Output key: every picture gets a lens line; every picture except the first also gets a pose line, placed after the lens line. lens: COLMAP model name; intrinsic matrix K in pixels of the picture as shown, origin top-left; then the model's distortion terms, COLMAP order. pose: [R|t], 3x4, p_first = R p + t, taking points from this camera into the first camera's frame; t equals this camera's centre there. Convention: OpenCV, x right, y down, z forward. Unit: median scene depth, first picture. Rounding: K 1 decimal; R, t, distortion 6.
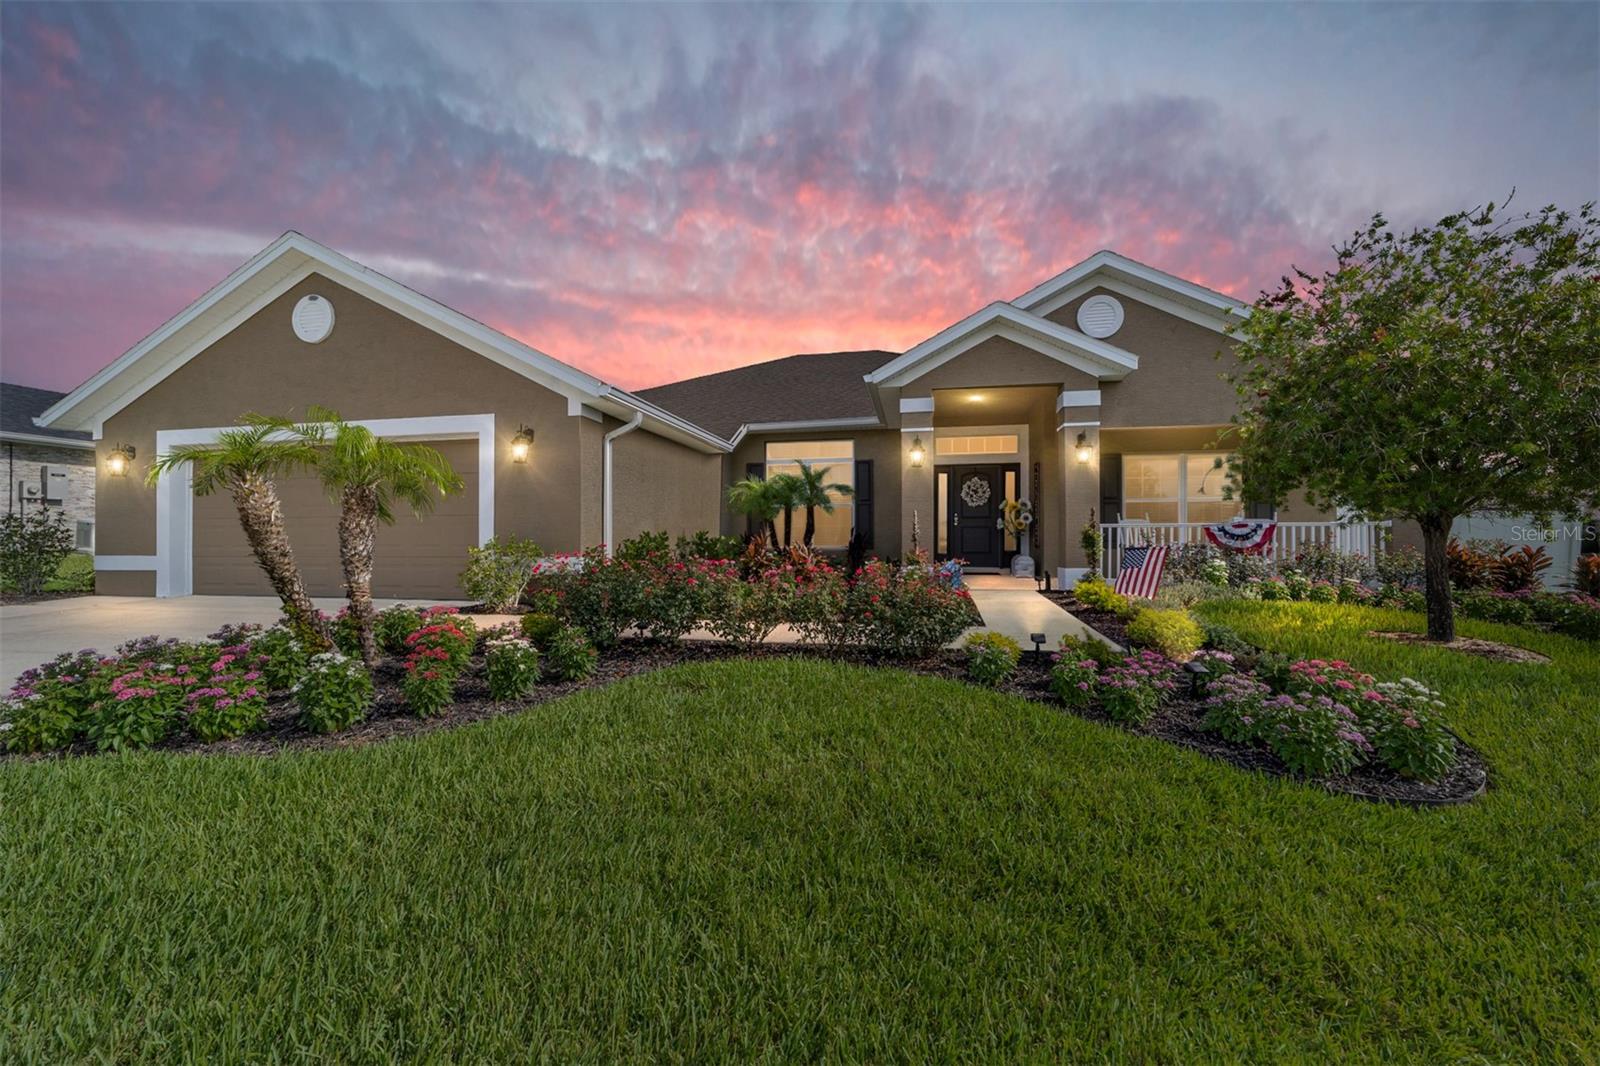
lens RADIAL K [[612.1, 0, 796.2], [0, 612.1, 537.0], [0, 0, 1]] dist [-0.014540, 0.007774]
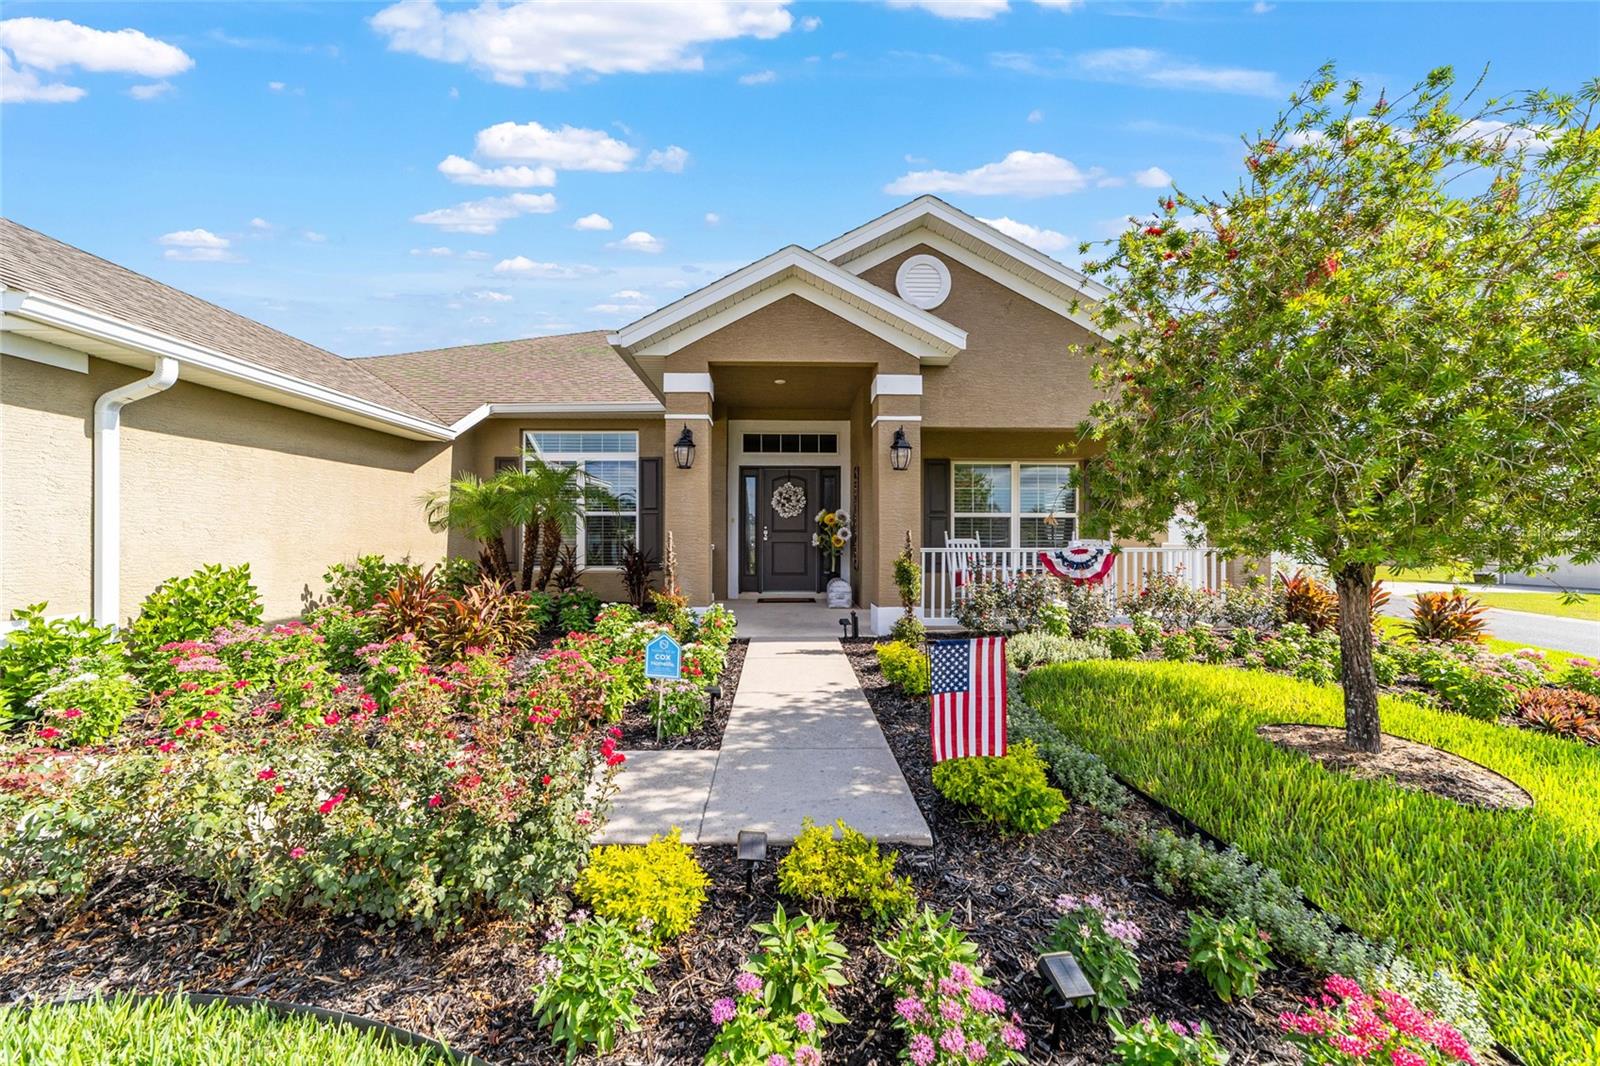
lens RADIAL K [[612.1, 0, 796.2], [0, 612.1, 537.0], [0, 0, 1]] dist [-0.014540, 0.007774]
pose [[0.973963, 0.003434, 0.226679, 0.169946], [-0.003949, 0.999991, 0.001822, -0.037514], [-0.226670, -0.002670, 0.973968, 0.283560]]
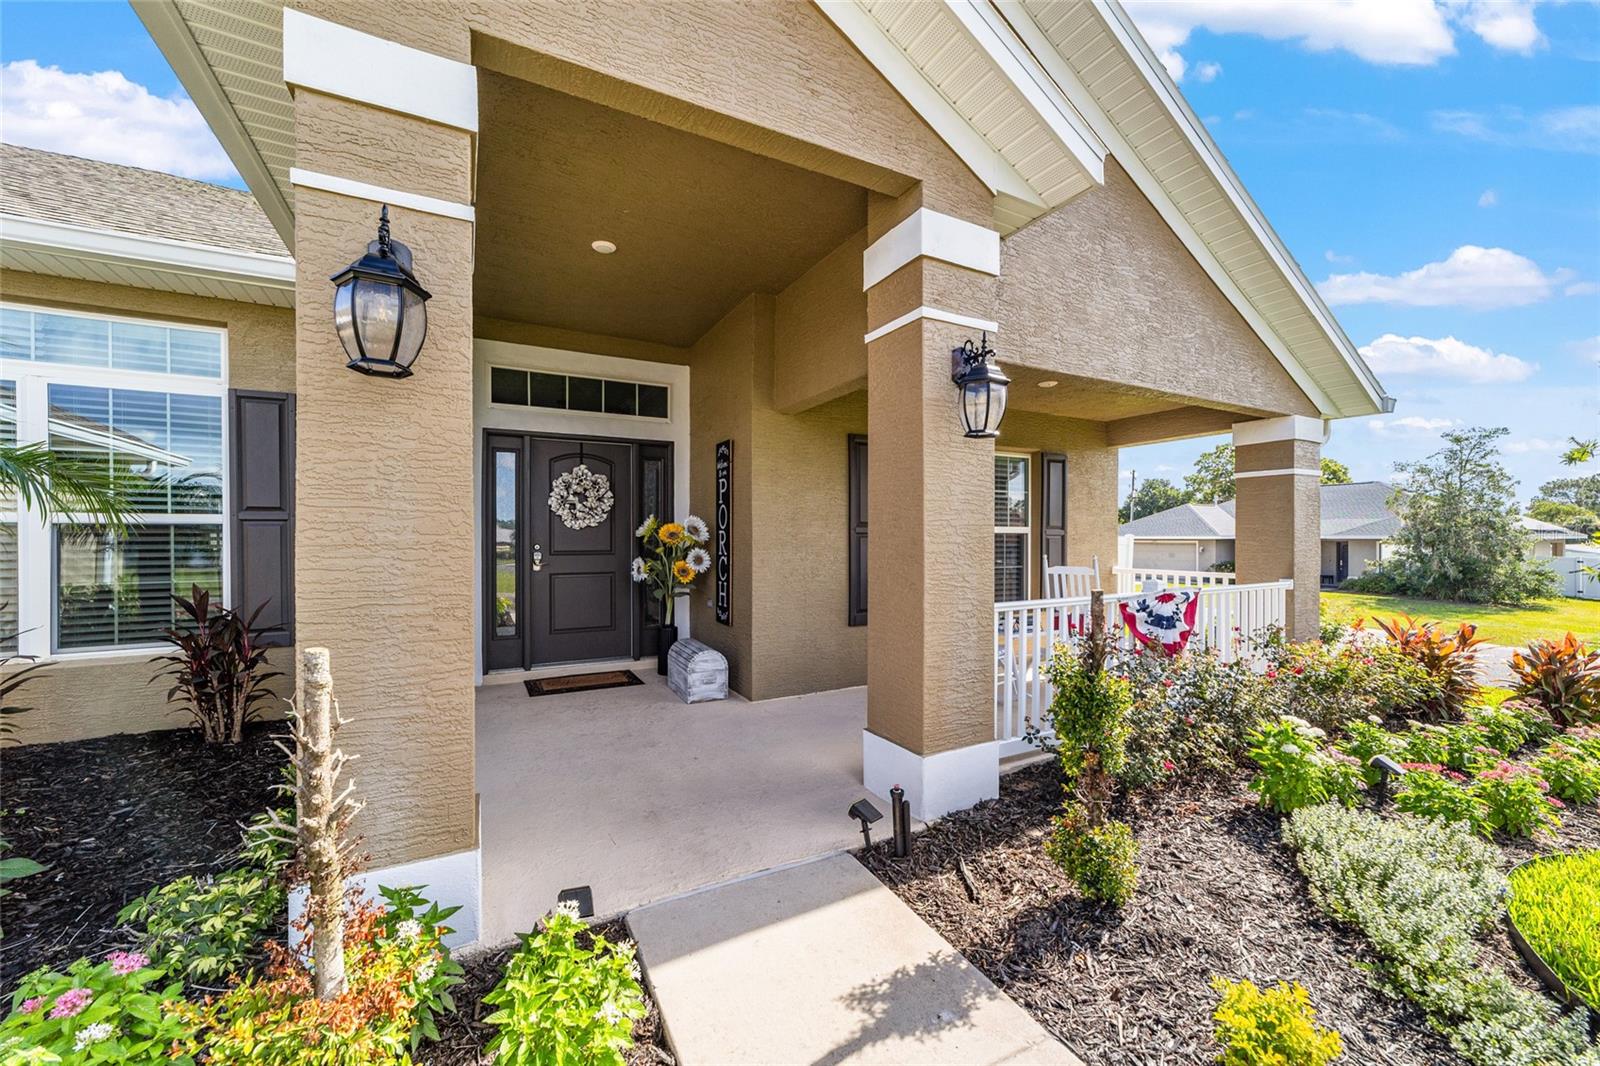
lens RADIAL K [[610.6, 0, 787.6], [0, 610.6, 539.6], [0, 0, 1]] dist [-0.010632, 0.007069]
pose [[0.774836, 0.000449, 0.632162, 0.182553], [-0.004283, 0.999981, 0.004540, -0.065606], [-0.632147, -0.006225, 0.774823, 0.804360]]
